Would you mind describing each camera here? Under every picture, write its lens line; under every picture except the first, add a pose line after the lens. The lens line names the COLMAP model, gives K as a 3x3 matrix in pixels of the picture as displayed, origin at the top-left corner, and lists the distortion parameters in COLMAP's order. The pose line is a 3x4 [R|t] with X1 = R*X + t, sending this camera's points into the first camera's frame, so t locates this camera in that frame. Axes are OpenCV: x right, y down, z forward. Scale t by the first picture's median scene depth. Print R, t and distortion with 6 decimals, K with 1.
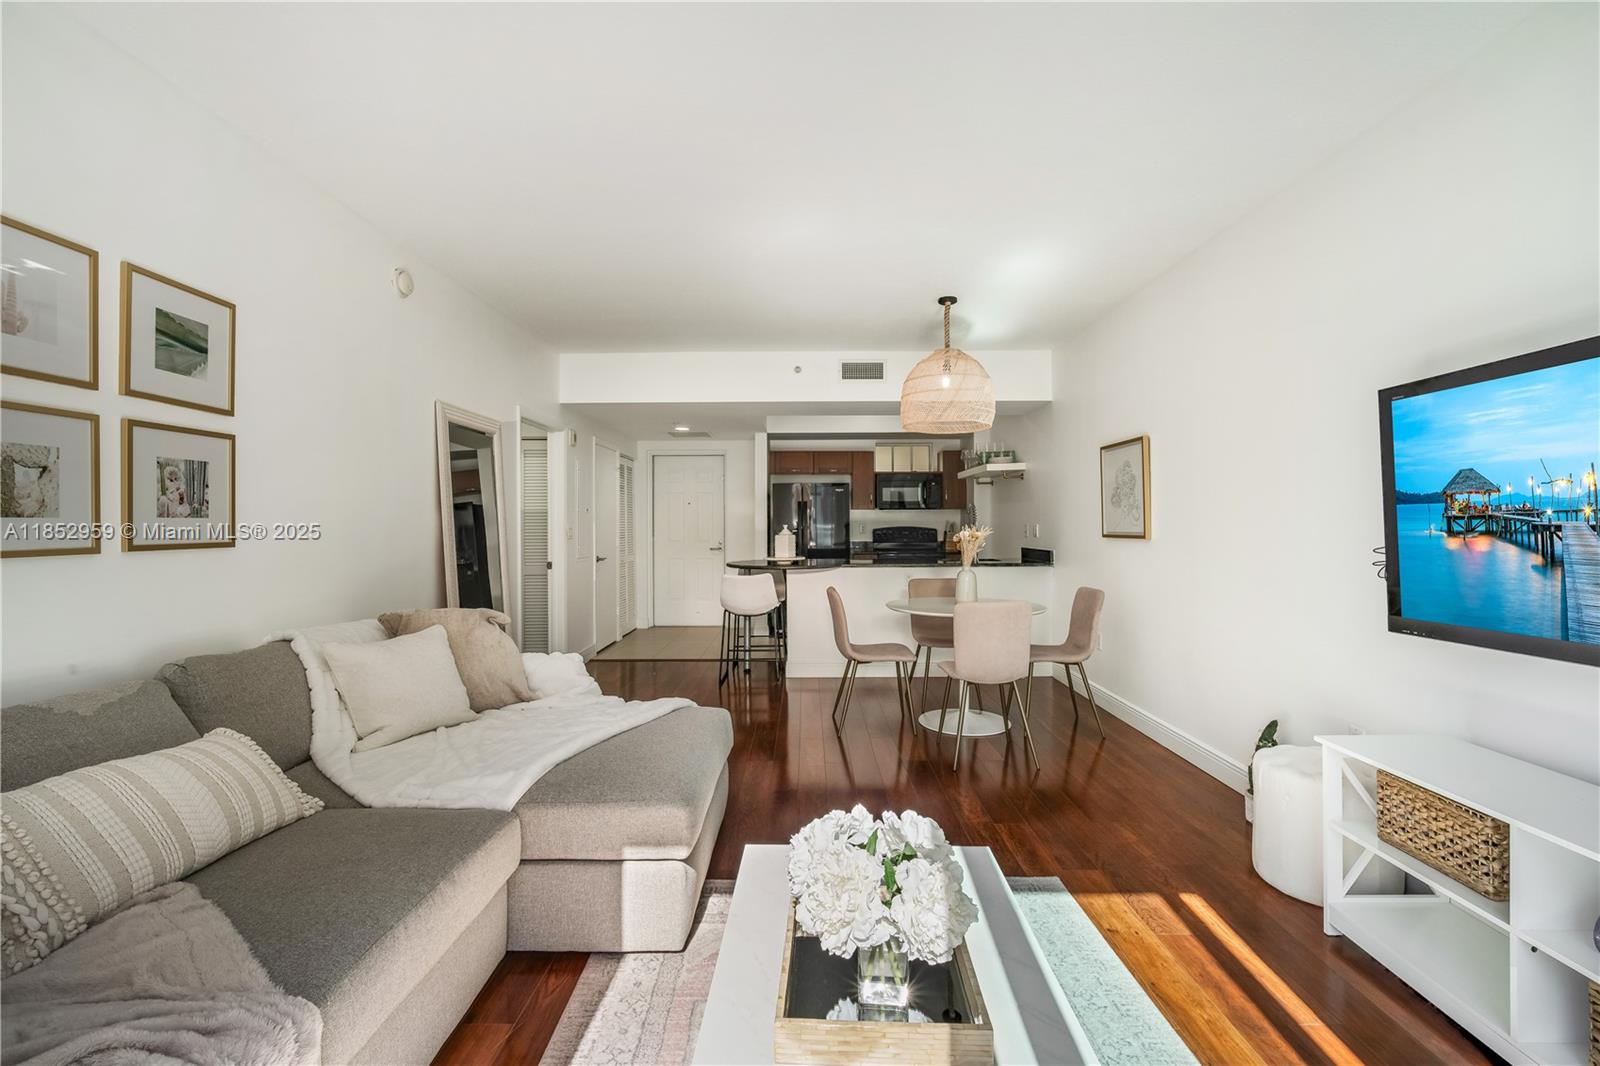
lens RADIAL K [[703.6, 0, 802.0], [0, 703.6, 526.8], [0, 0, 1]] dist [-0.008415, 0.002535]
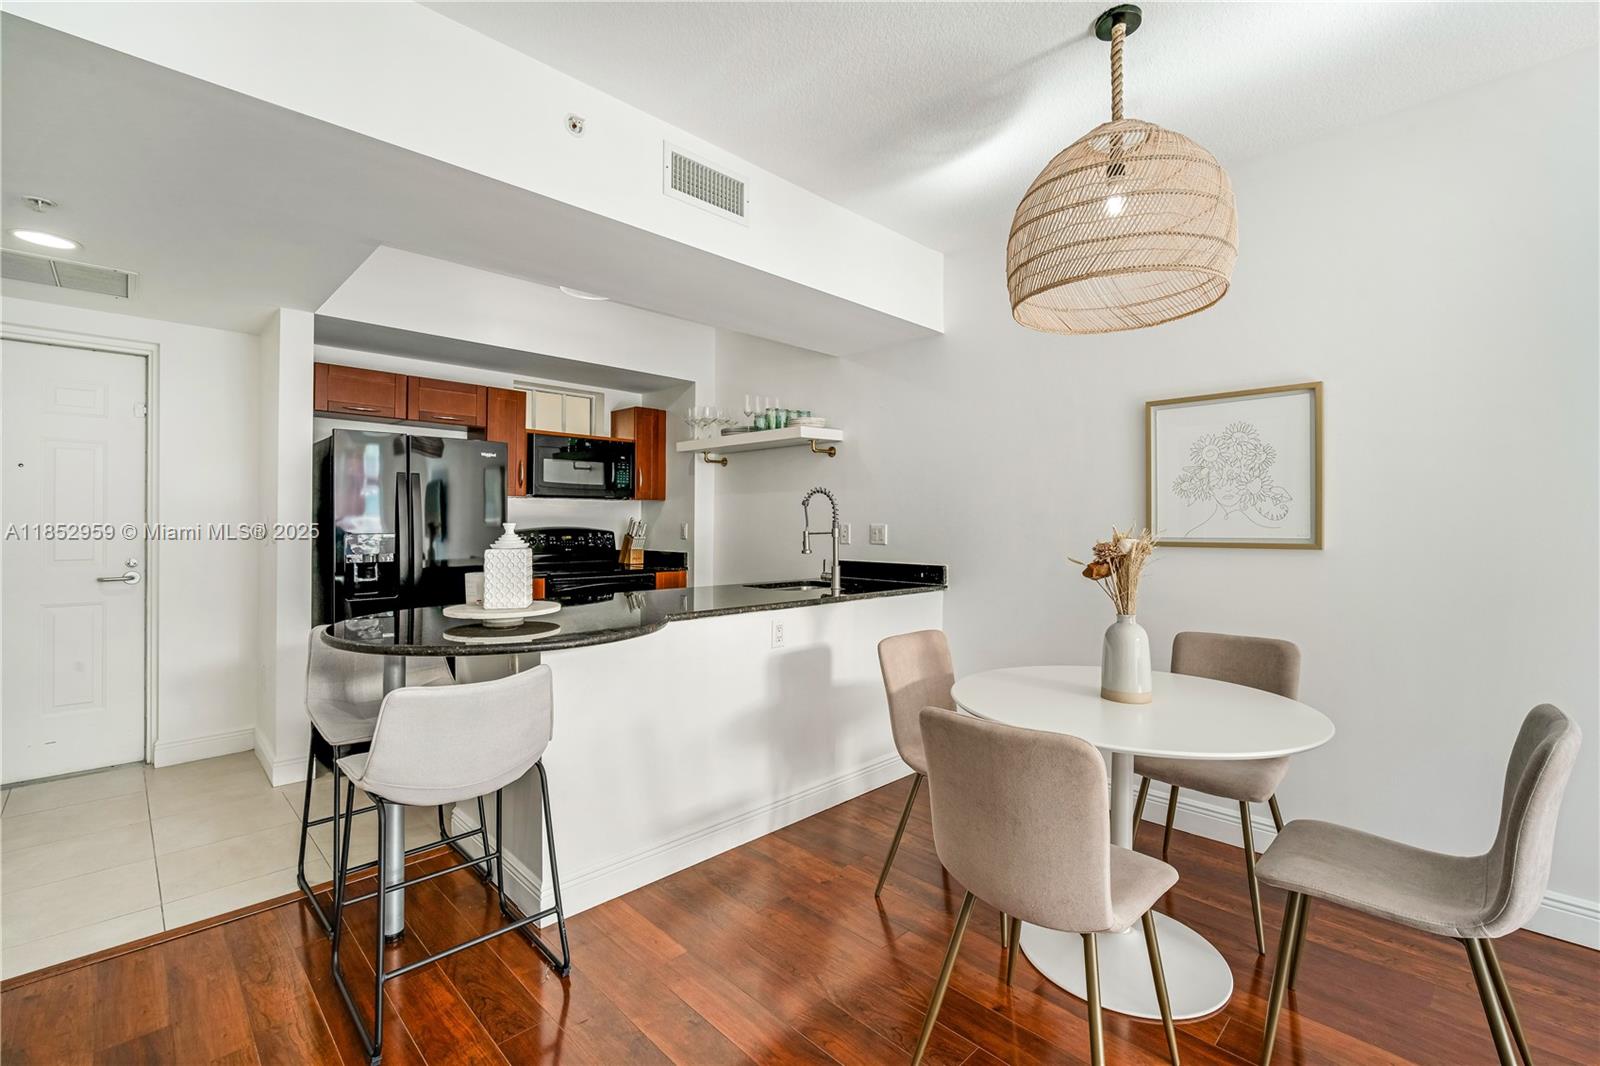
lens RADIAL K [[703.6, 0, 800.8], [0, 703.6, 517.8], [0, 0, 1]] dist [-0.008415, 0.002535]
pose [[0.709484, 0.013897, 0.704585, -0.213388], [-0.003117, 0.999858, -0.016582, 0.001329], [-0.704715, 0.009569, 0.709426, 0.715792]]
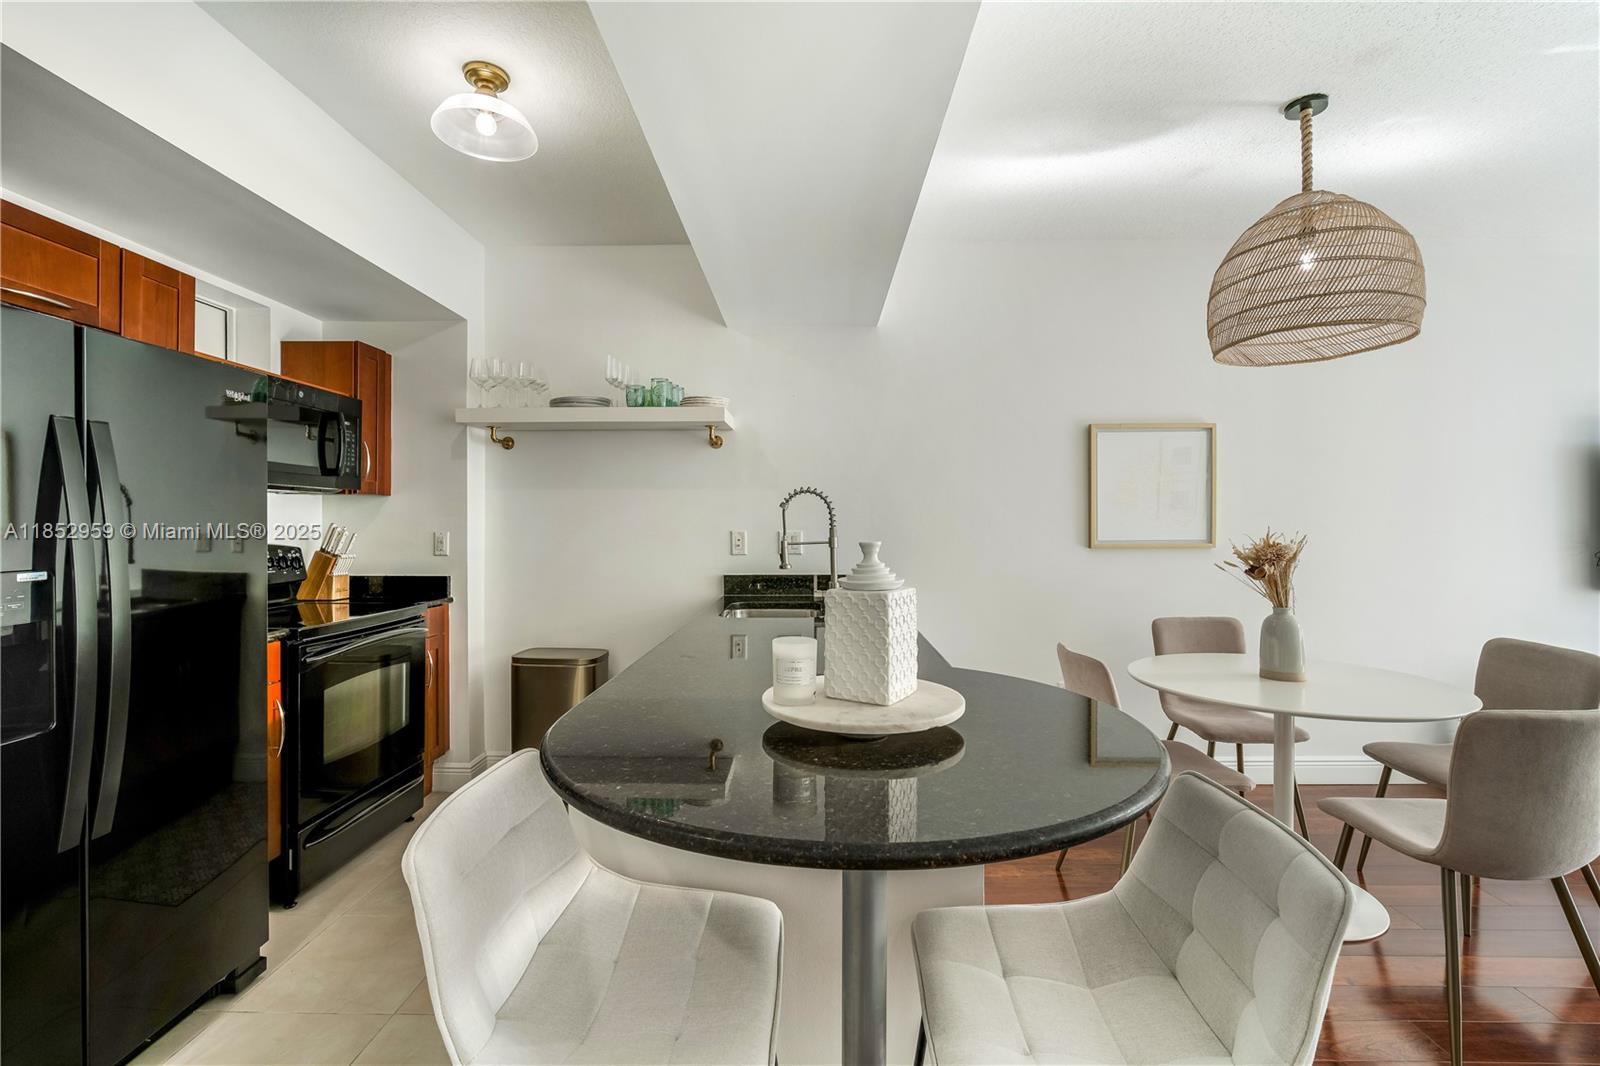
lens RADIAL K [[703.6, 0, 791.0], [0, 703.6, 520.8], [0, 0, 1]] dist [-0.008415, 0.002535]
pose [[0.012780, 0.007868, 0.999887, -0.280361], [0.008001, 0.999936, -0.007970, -0.008802], [-0.999886, 0.008102, 0.012716, 1.204087]]
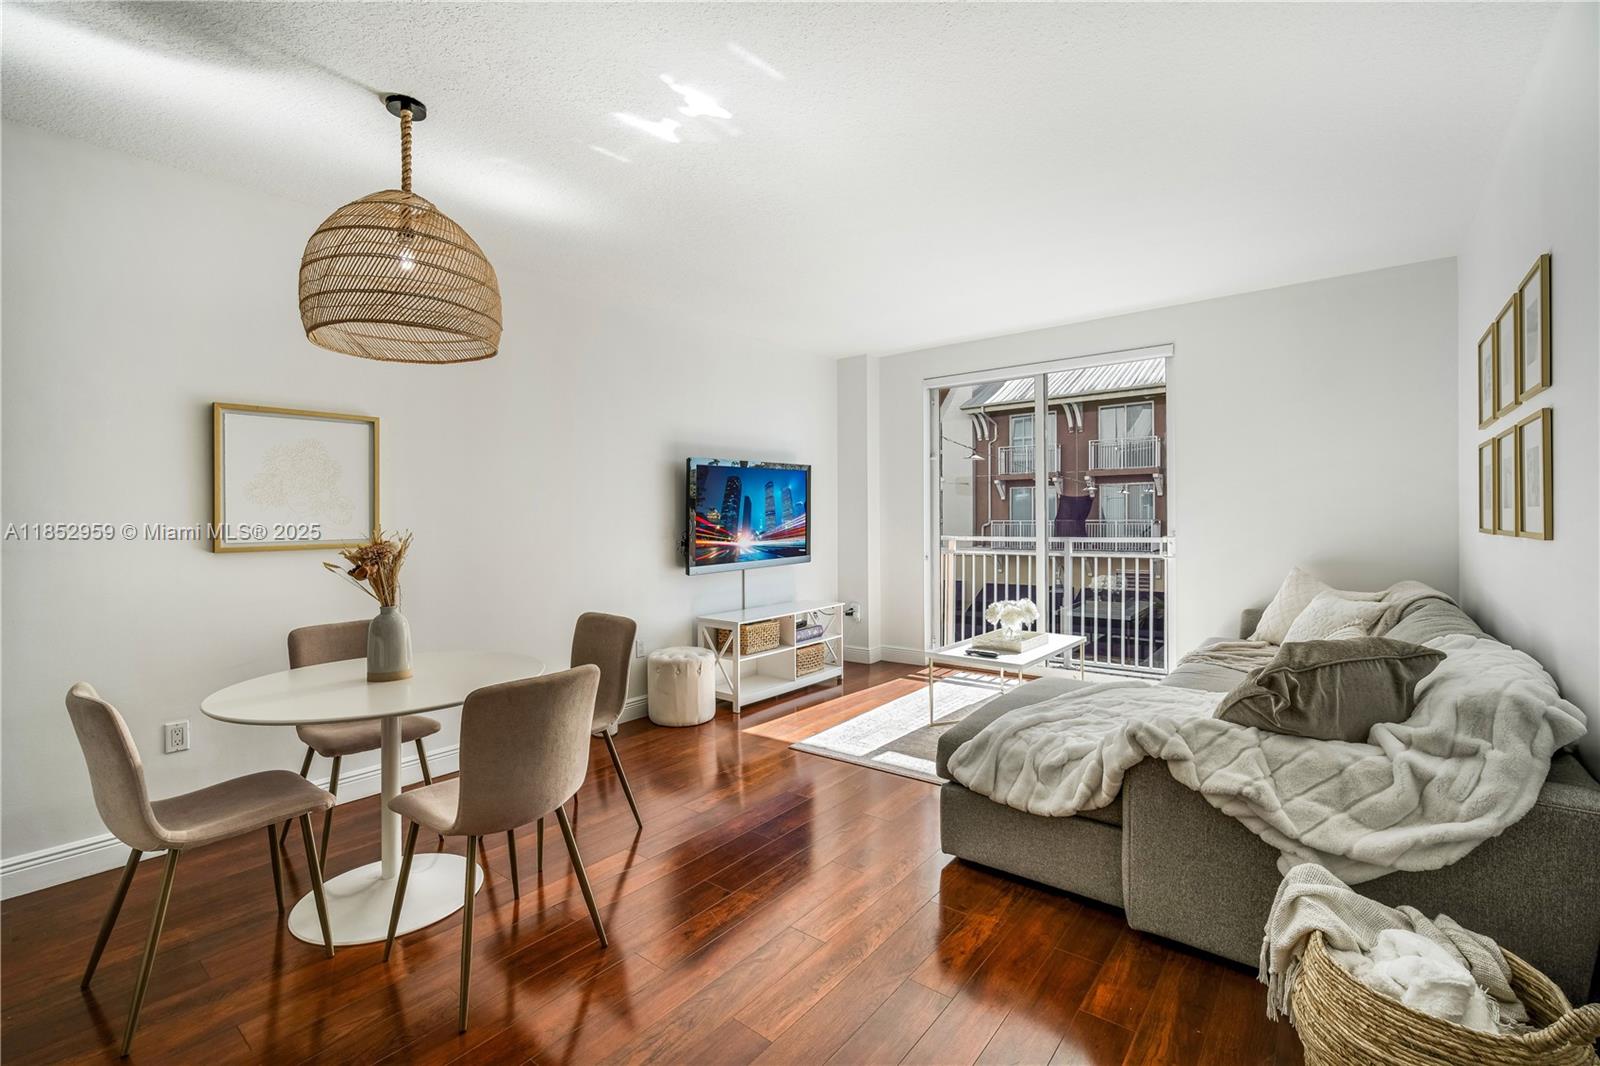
lens RADIAL K [[703.6, 0, 793.5], [0, 703.6, 520.4], [0, 0, 1]] dist [-0.008415, 0.002535]
pose [[-0.782407, 0.008989, 0.622703, -0.305019], [0.014800, 0.999882, 0.004163, -0.006728], [-0.622592, 0.012473, -0.782447, 1.074182]]
